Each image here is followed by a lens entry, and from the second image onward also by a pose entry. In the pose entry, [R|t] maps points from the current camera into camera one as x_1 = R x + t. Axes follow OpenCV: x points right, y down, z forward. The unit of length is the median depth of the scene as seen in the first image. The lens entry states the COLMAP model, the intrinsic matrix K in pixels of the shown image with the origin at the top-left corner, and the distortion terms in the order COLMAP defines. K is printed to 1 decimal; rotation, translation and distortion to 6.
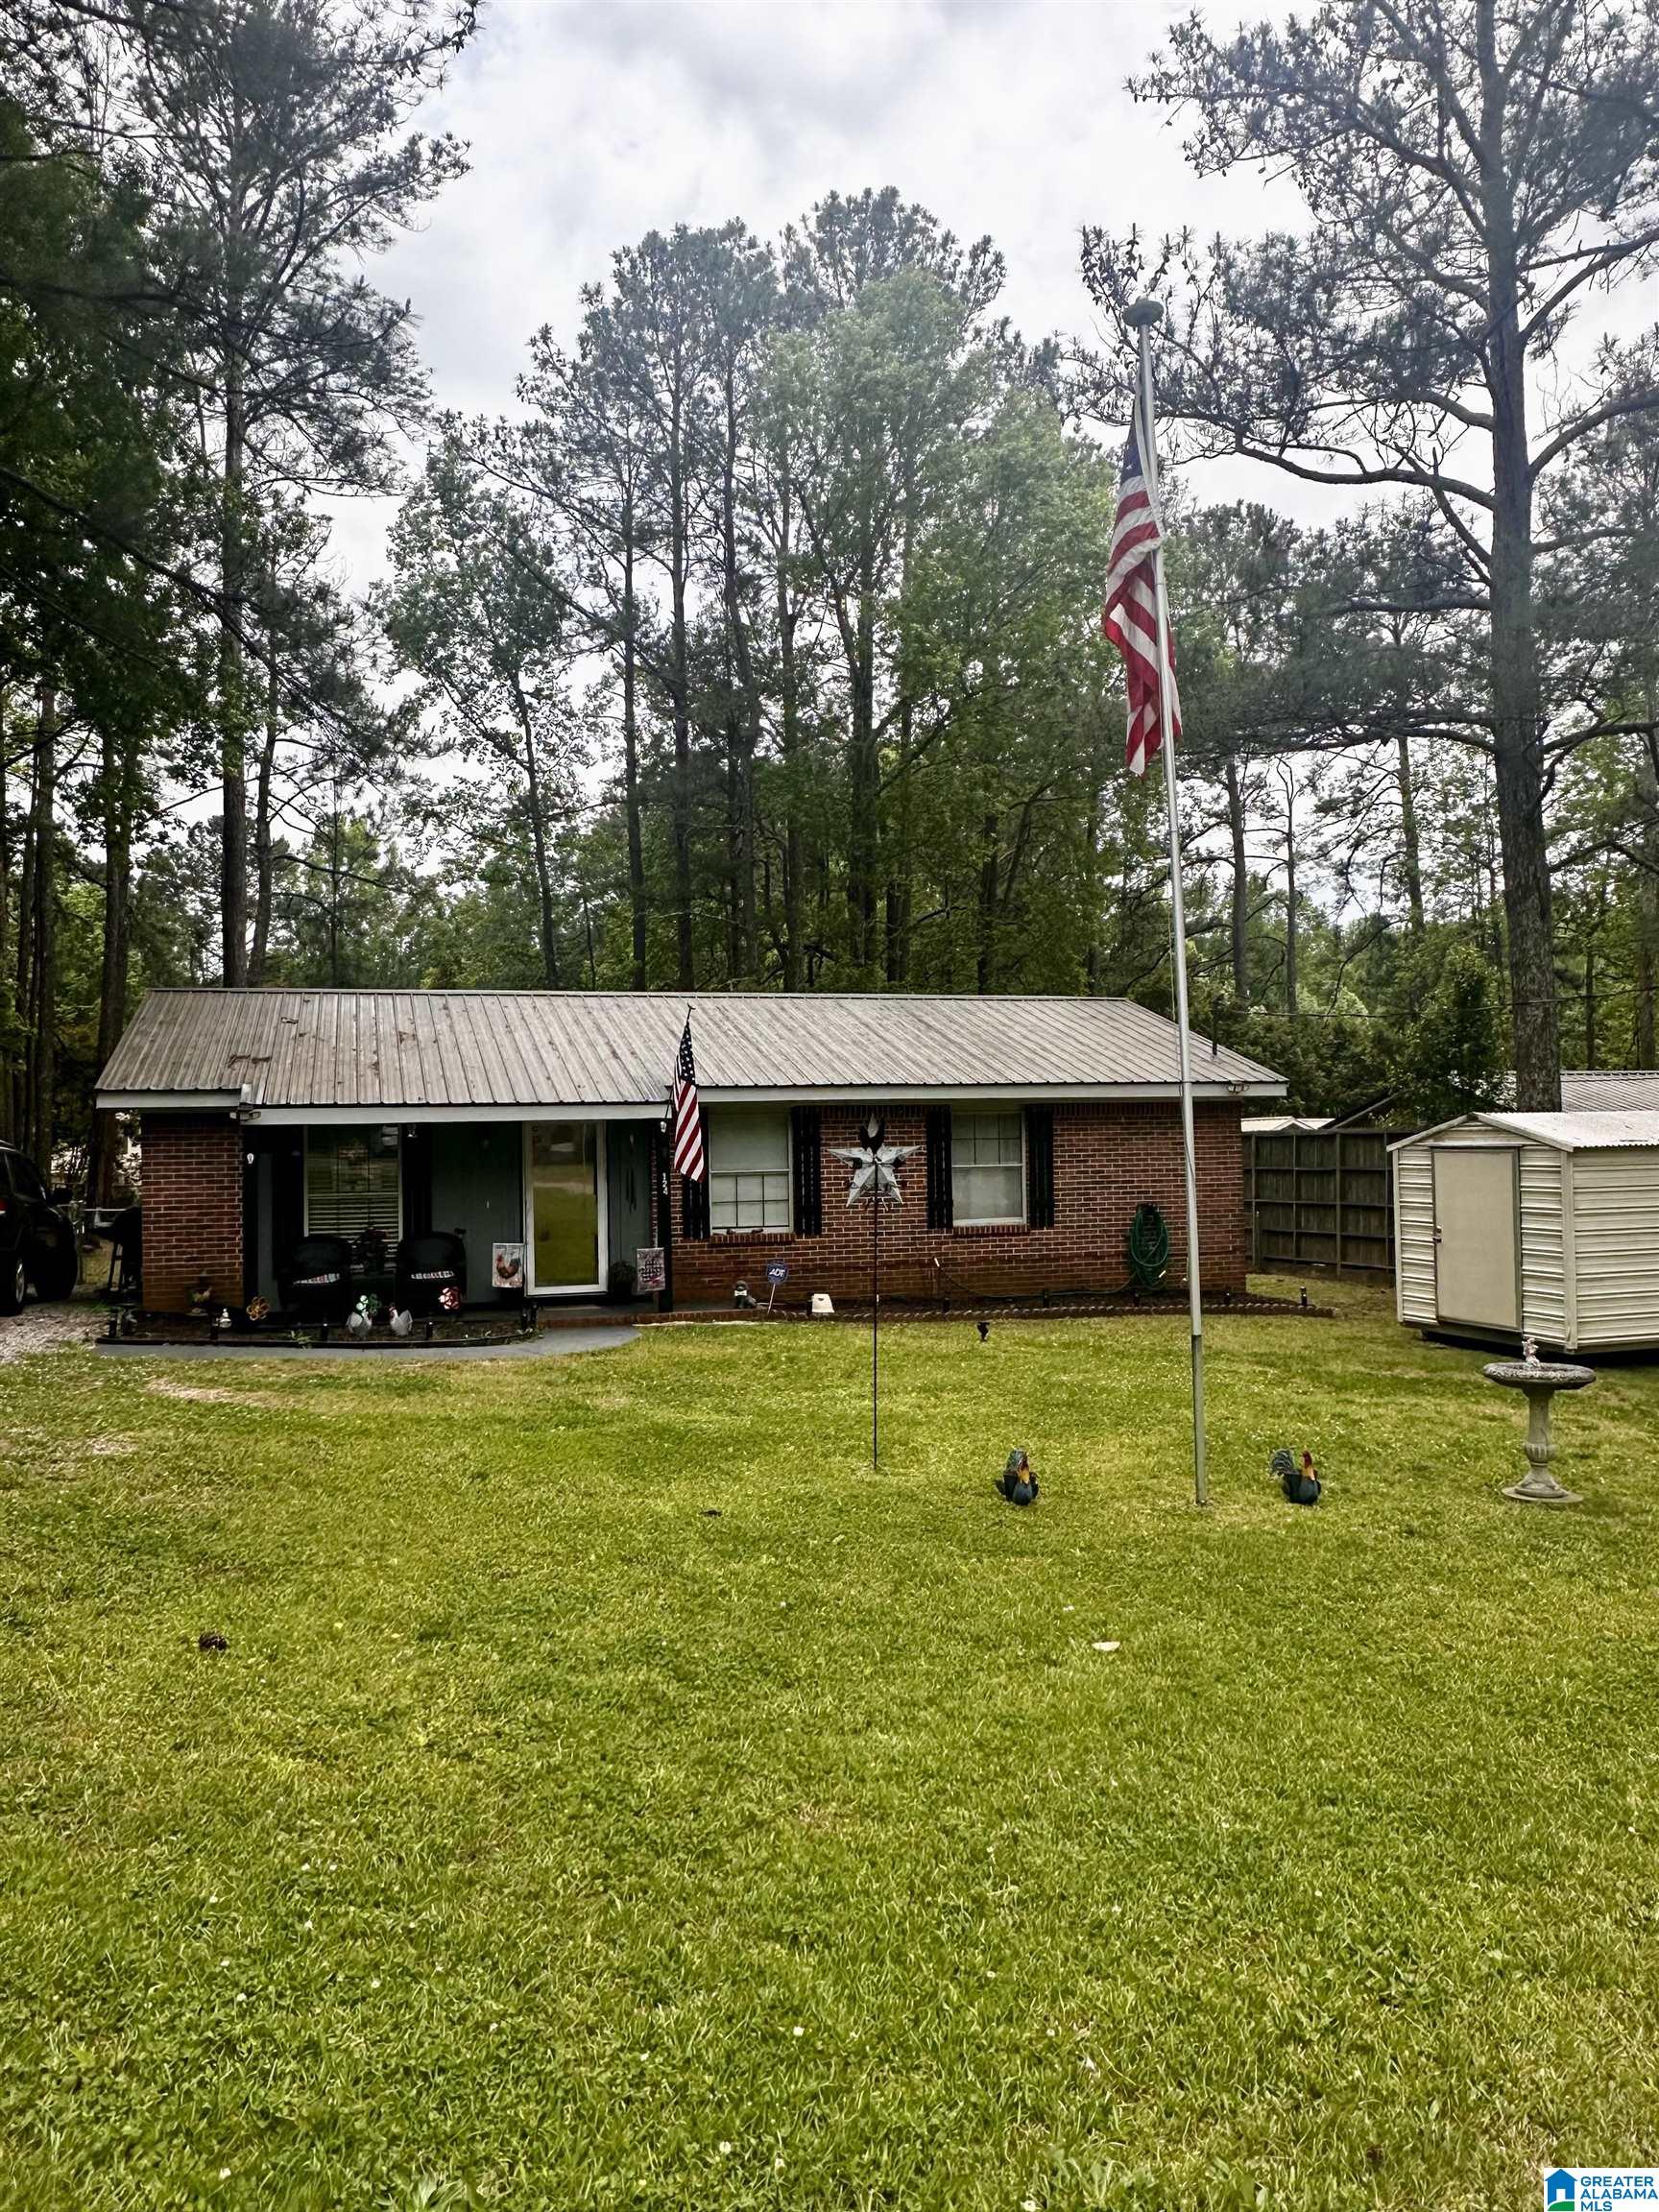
lens RADIAL K [[1495.9, 0, 829.5], [0, 1495.9, 1106.0], [0, 0, 1]] dist [0.003115, 0.001659]
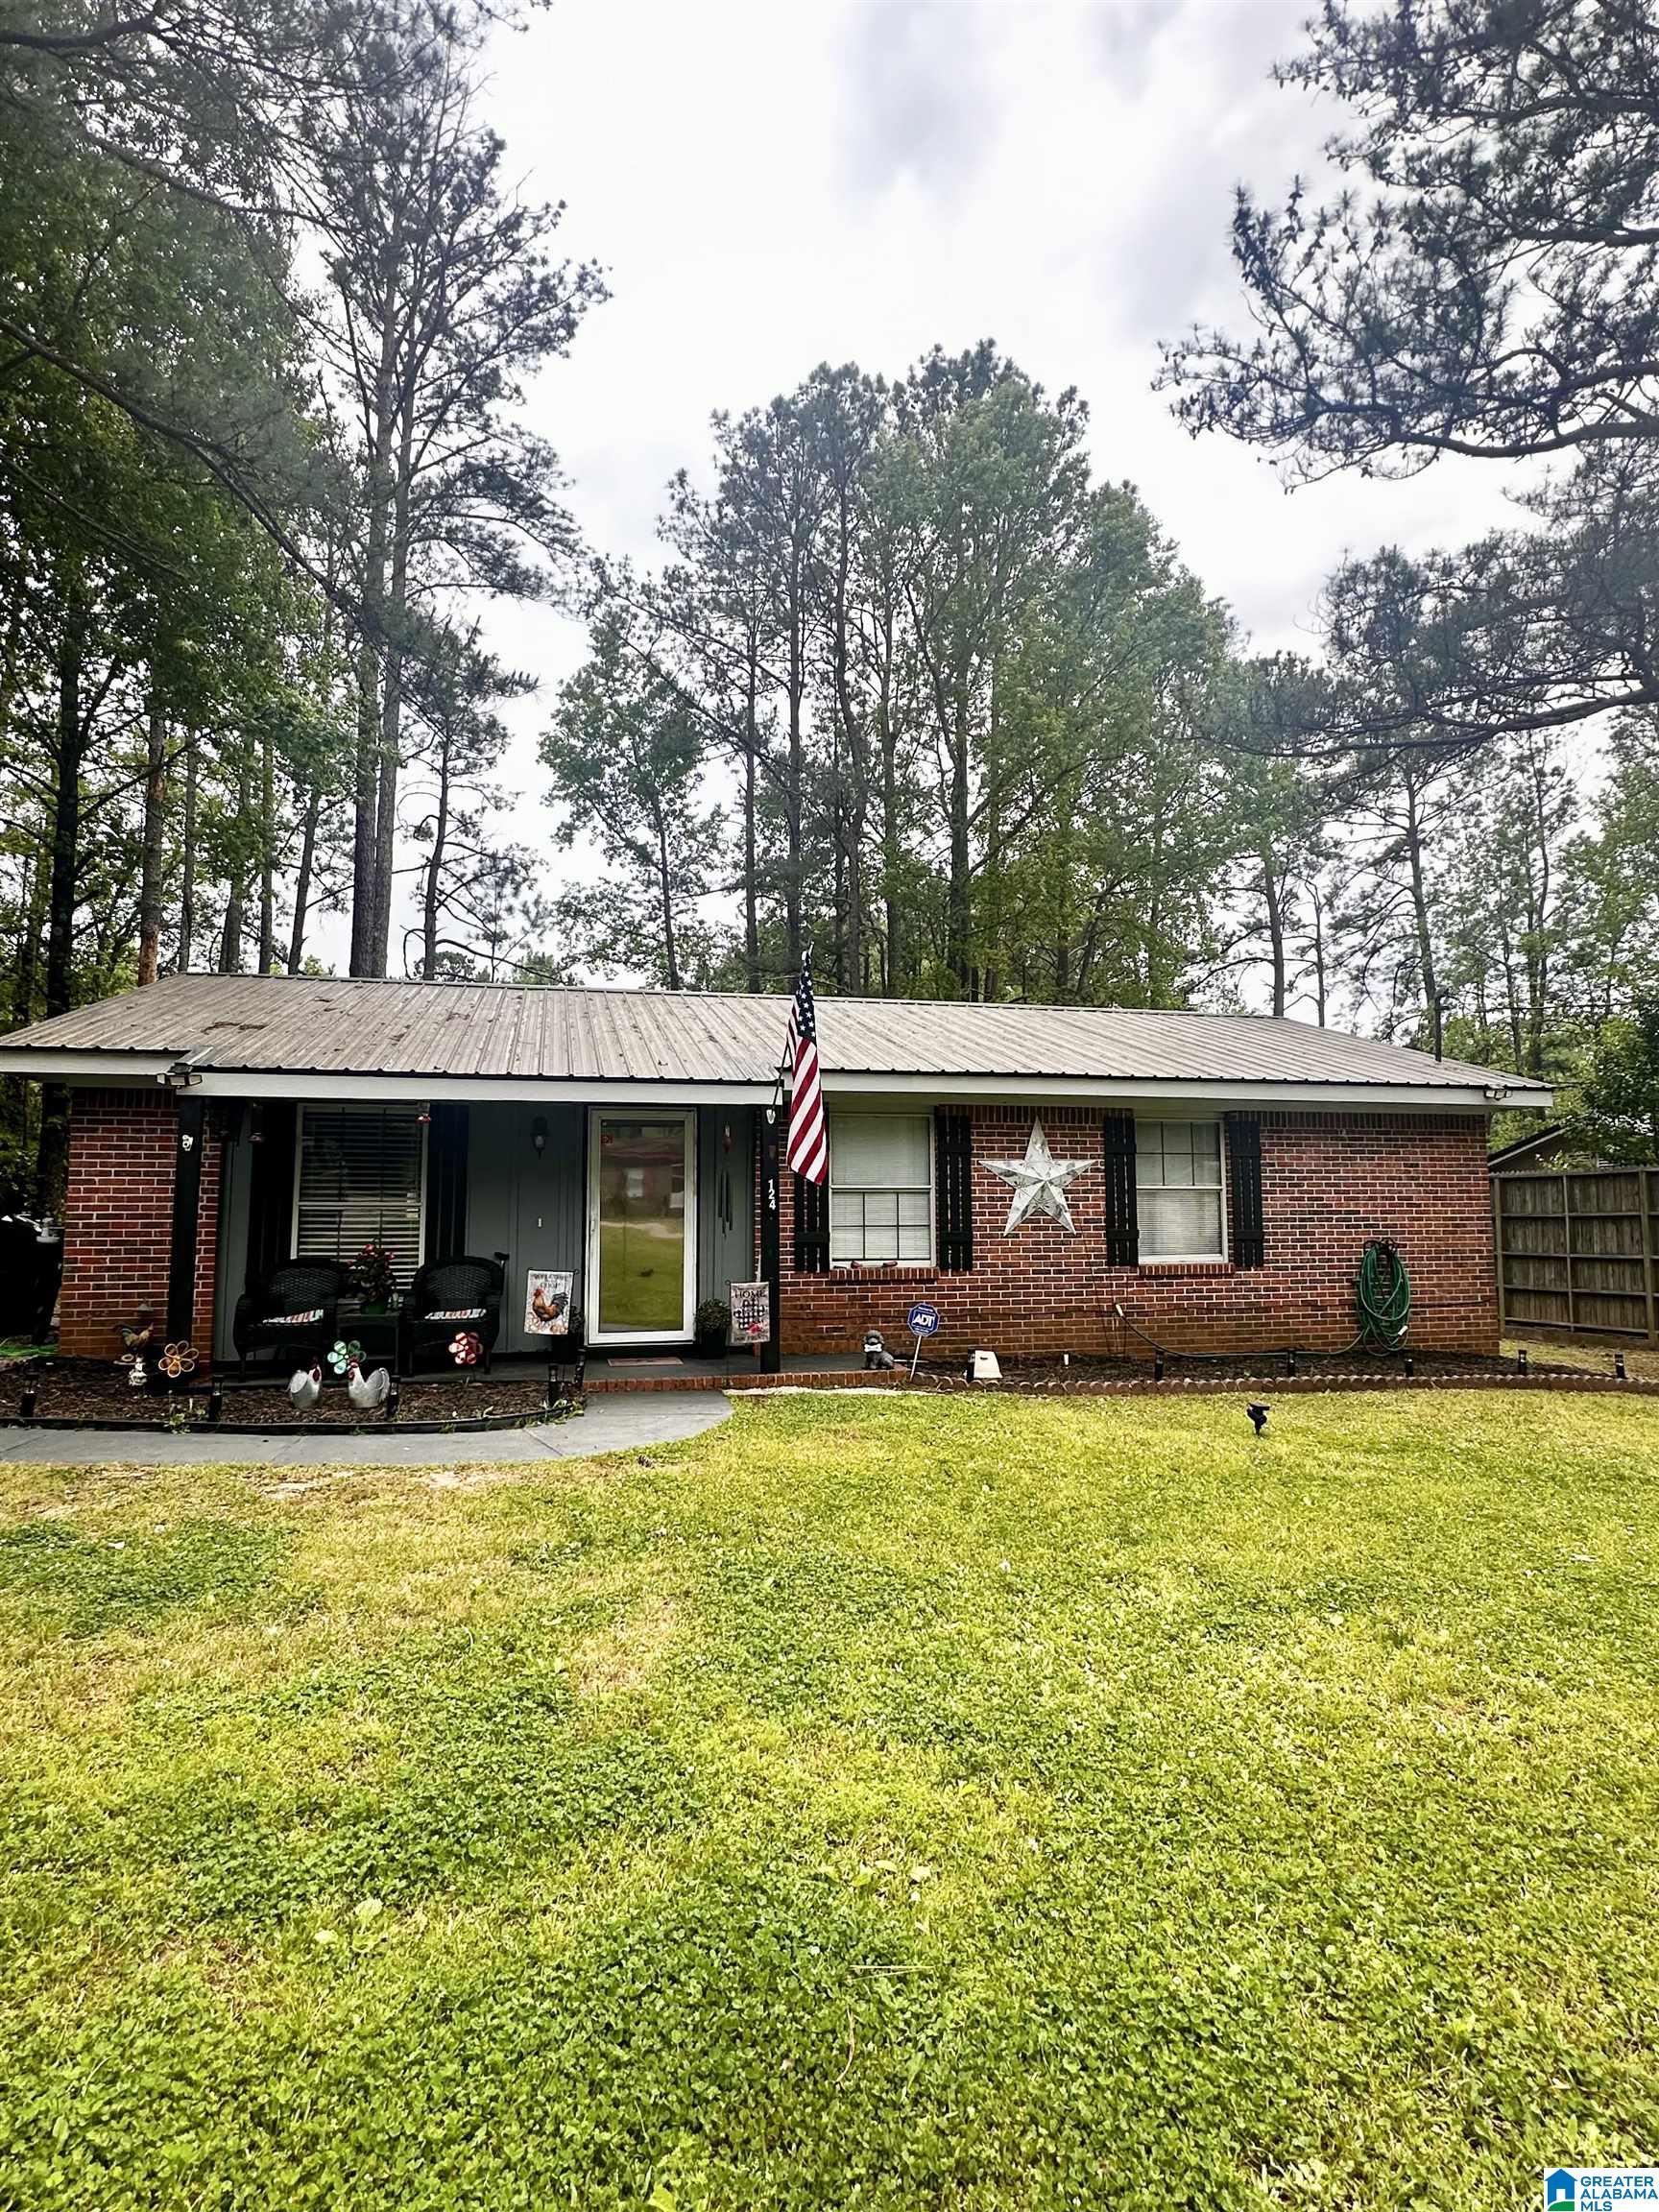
lens RADIAL K [[1134.0, 0, 829.5], [0, 1134.0, 1106.0], [0, 0, 1]] dist [0.002083, -0.000082]
pose [[0.997976, 0.008077, -0.063075, -0.040387], [-0.012541, 0.997420, -0.070688, 0.040919], [0.062342, 0.071336, 0.995502, 0.383047]]
